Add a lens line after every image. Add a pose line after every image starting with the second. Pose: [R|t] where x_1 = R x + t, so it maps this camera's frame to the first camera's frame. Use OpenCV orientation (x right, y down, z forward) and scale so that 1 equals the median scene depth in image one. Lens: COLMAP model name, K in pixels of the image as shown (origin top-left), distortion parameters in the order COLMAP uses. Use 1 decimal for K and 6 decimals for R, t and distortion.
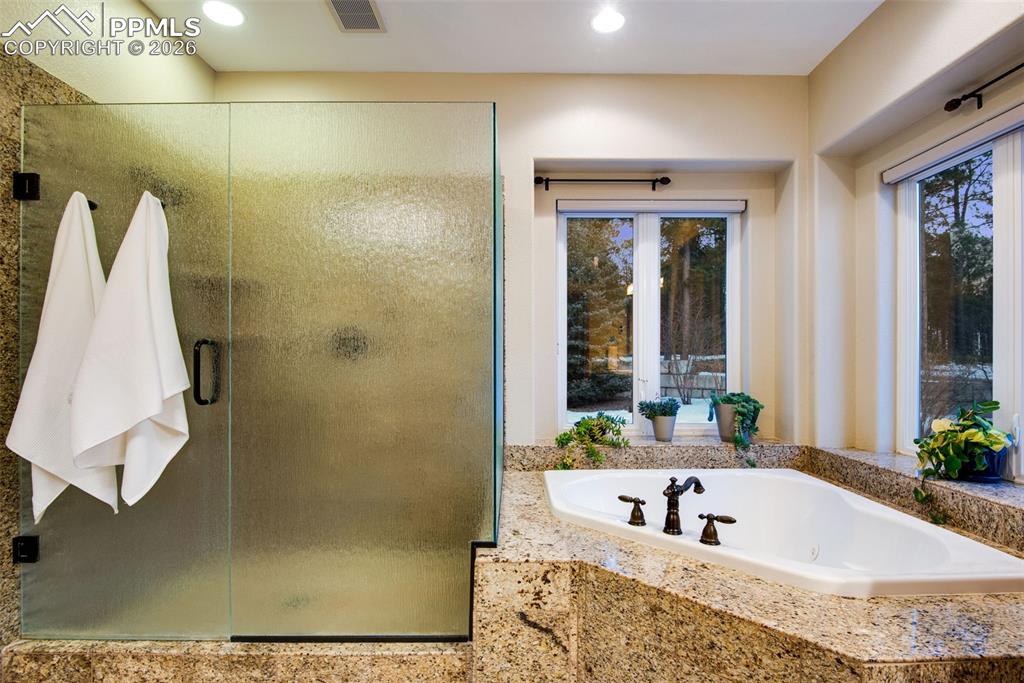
lens RADIAL K [[471.2, 0, 511.0], [0, 471.2, 348.8], [0, 0, 1]] dist [-0.013960, -0.001212]
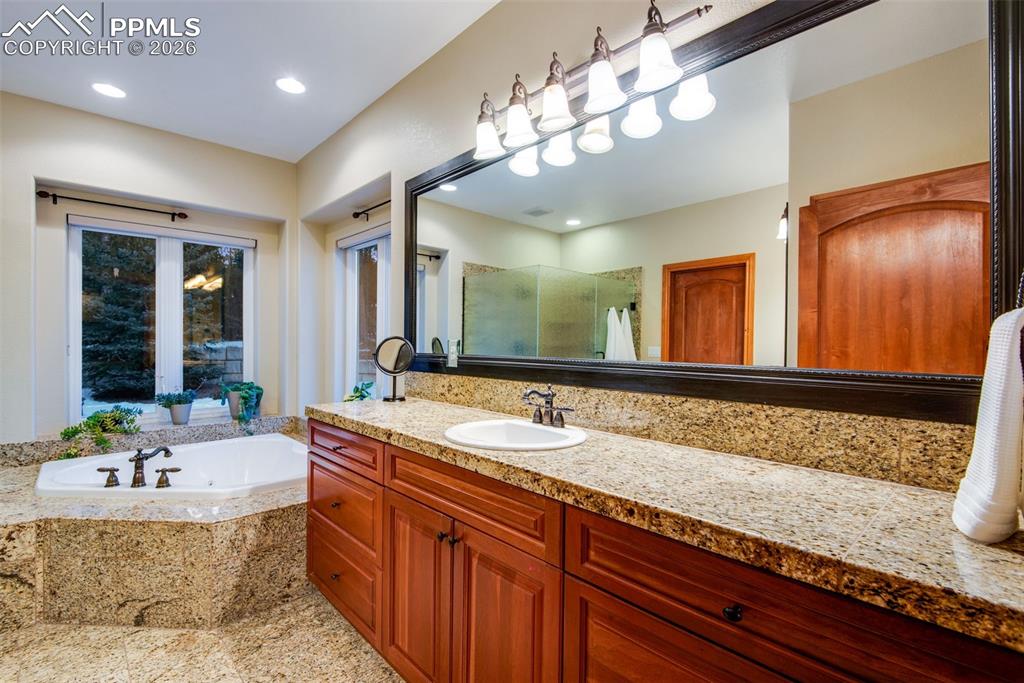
lens RADIAL K [[471.2, 0, 514.6], [0, 471.2, 340.8], [0, 0, 1]] dist [-0.013960, -0.001212]
pose [[0.732242, 0.003800, 0.681034, 0.200104], [-0.022558, 0.999571, 0.018676, -0.107052], [-0.680671, -0.029038, 0.732013, -0.793901]]
